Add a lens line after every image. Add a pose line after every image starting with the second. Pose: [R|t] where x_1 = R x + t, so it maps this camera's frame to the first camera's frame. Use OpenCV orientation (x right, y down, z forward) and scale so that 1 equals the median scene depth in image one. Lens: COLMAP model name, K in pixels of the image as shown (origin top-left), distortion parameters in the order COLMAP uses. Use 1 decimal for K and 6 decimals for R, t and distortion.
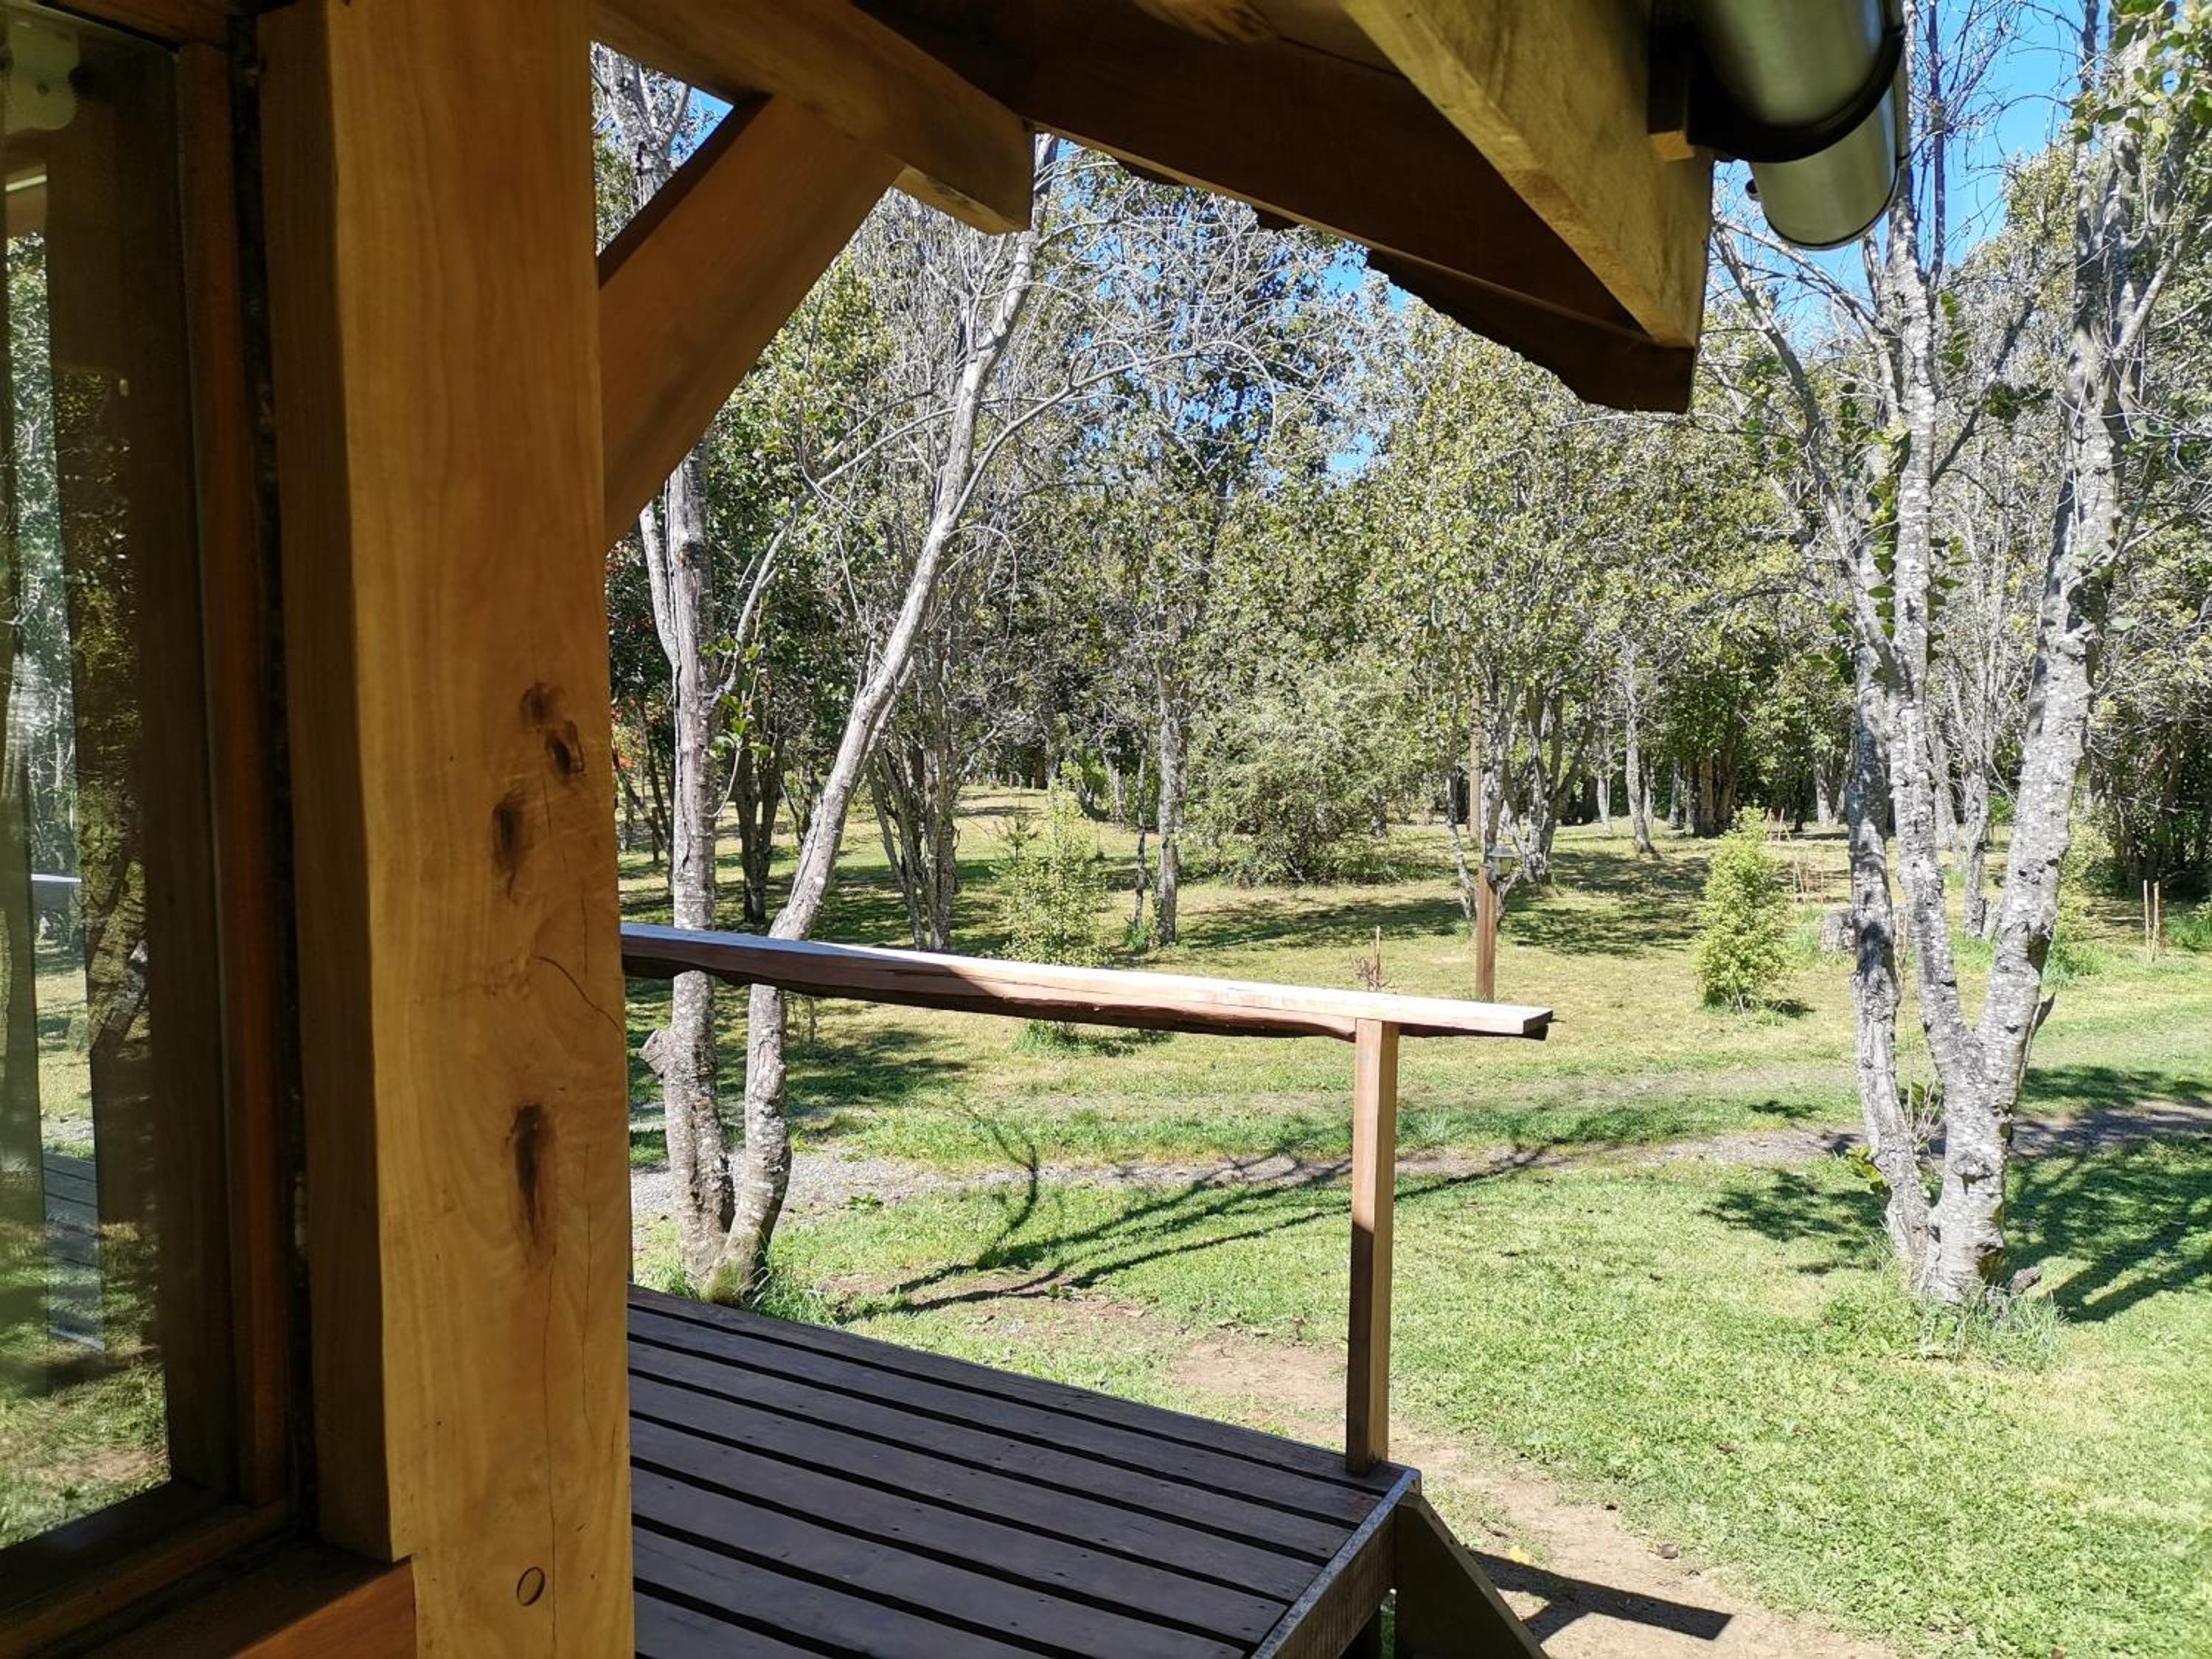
lens RADIAL K [[1525.2, 0, 1106.0], [0, 1525.2, 829.5], [0, 0, 1]] dist [0.036733, 0.005246]
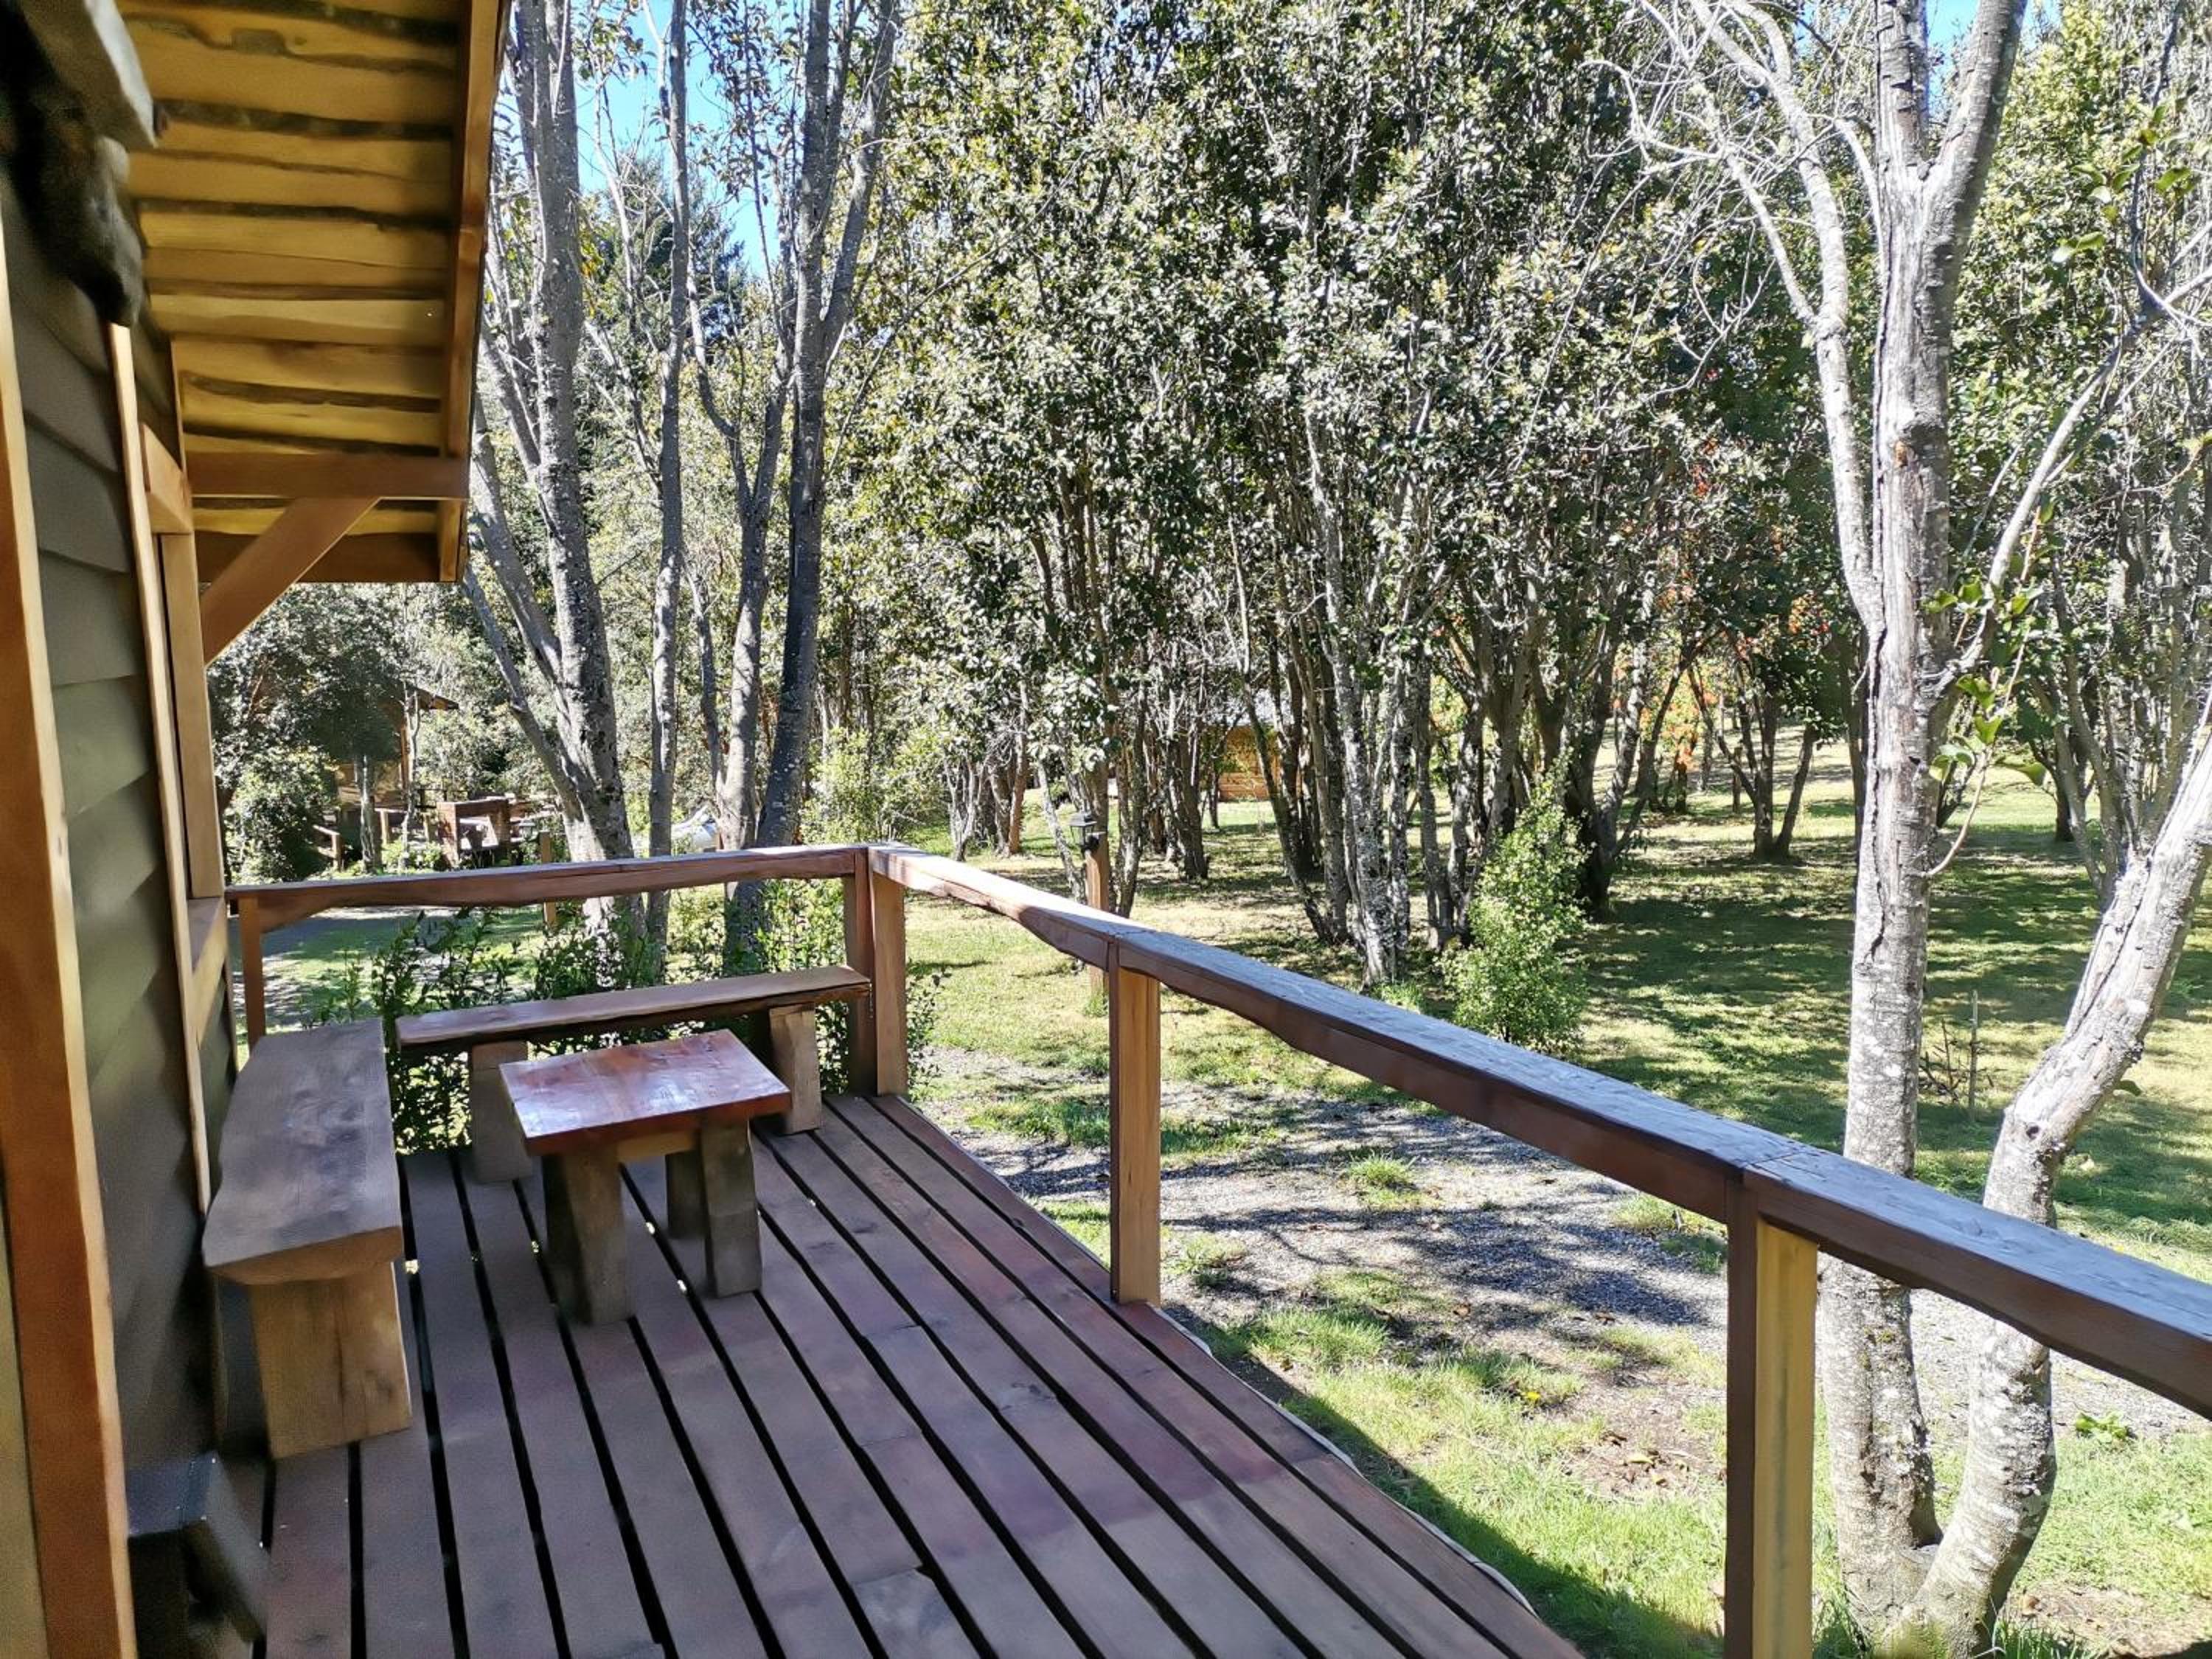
lens RADIAL K [[1525.2, 0, 1106.0], [0, 1525.2, 829.5], [0, 0, 1]] dist [0.036733, 0.005246]
pose [[0.781655, 0.059587, -0.620859, -0.132145], [-0.031314, 0.997920, 0.056351, -0.051216], [0.622925, -0.024605, 0.781895, 0.312017]]
